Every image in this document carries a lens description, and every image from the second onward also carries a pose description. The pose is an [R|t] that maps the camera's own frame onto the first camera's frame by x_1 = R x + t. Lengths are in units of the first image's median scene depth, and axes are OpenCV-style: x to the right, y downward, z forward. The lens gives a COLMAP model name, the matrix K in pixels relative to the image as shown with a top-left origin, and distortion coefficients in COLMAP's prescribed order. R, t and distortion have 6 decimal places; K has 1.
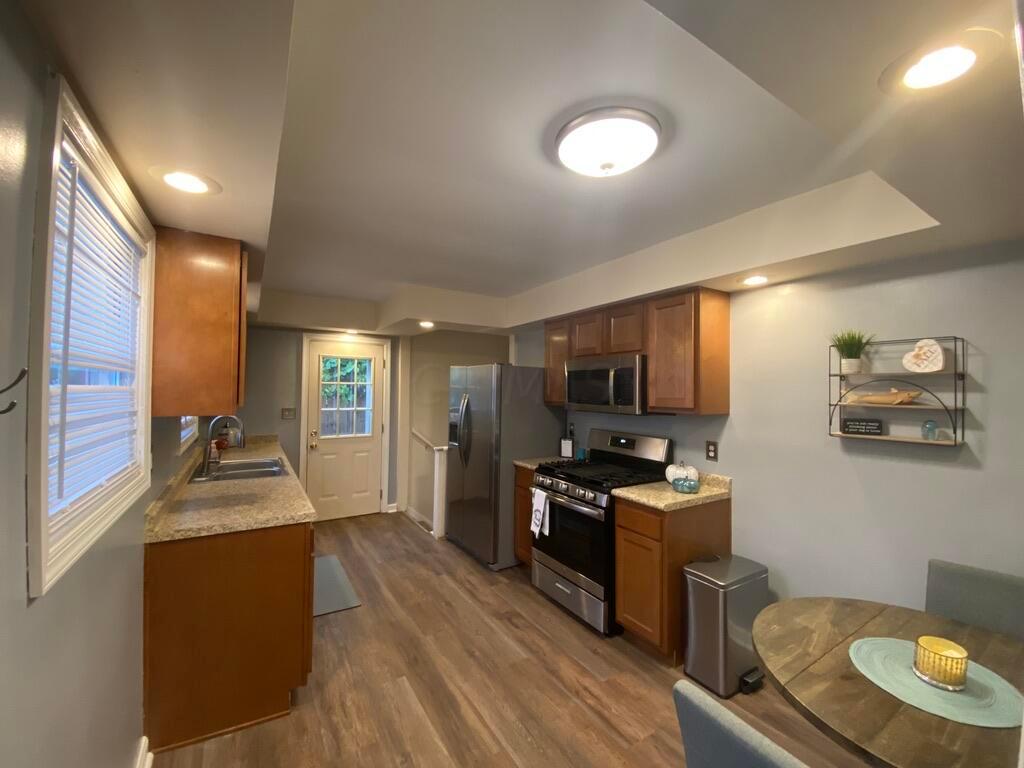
lens RADIAL K [[415.2, 0, 504.8], [0, 415.2, 386.1], [0, 0, 1]] dist [0.001918, -0.009723]
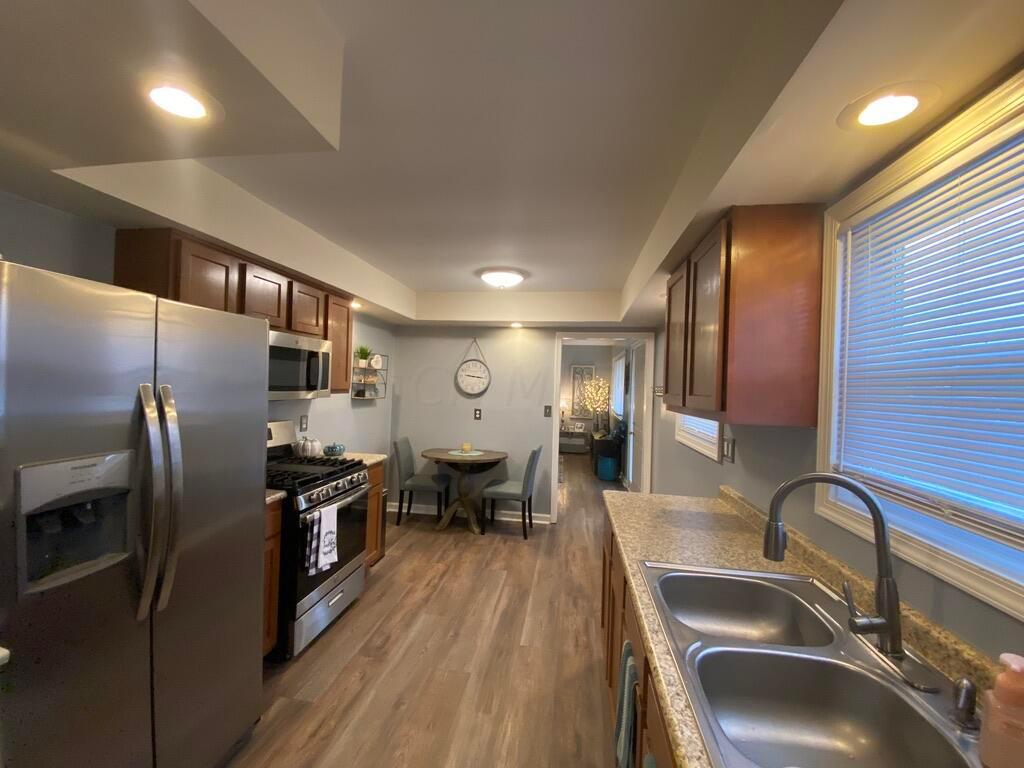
lens RADIAL K [[415.2, 0, 509.6], [0, 415.2, 379.8], [0, 0, 1]] dist [0.001918, -0.009723]
pose [[-0.761643, -0.038611, 0.646845, -0.789808], [-0.055219, 0.998460, -0.005421, 0.001152], [-0.645639, -0.039847, -0.762602, 1.642415]]
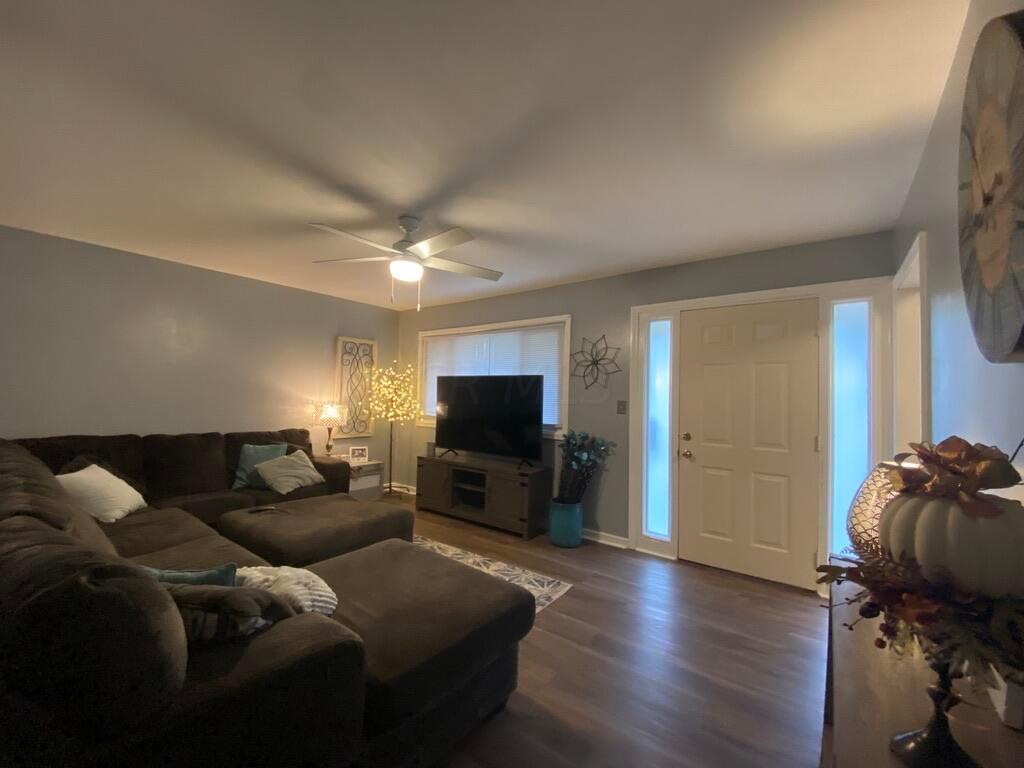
lens RADIAL K [[415.2, 0, 504.1], [0, 415.2, 385.2], [0, 0, 1]] dist [0.001918, -0.009723]
pose [[-0.935416, -0.046883, -0.350427, 1.197771], [-0.034037, 0.998507, -0.042732, 0.102958], [0.351907, -0.028044, -0.935615, 0.479793]]
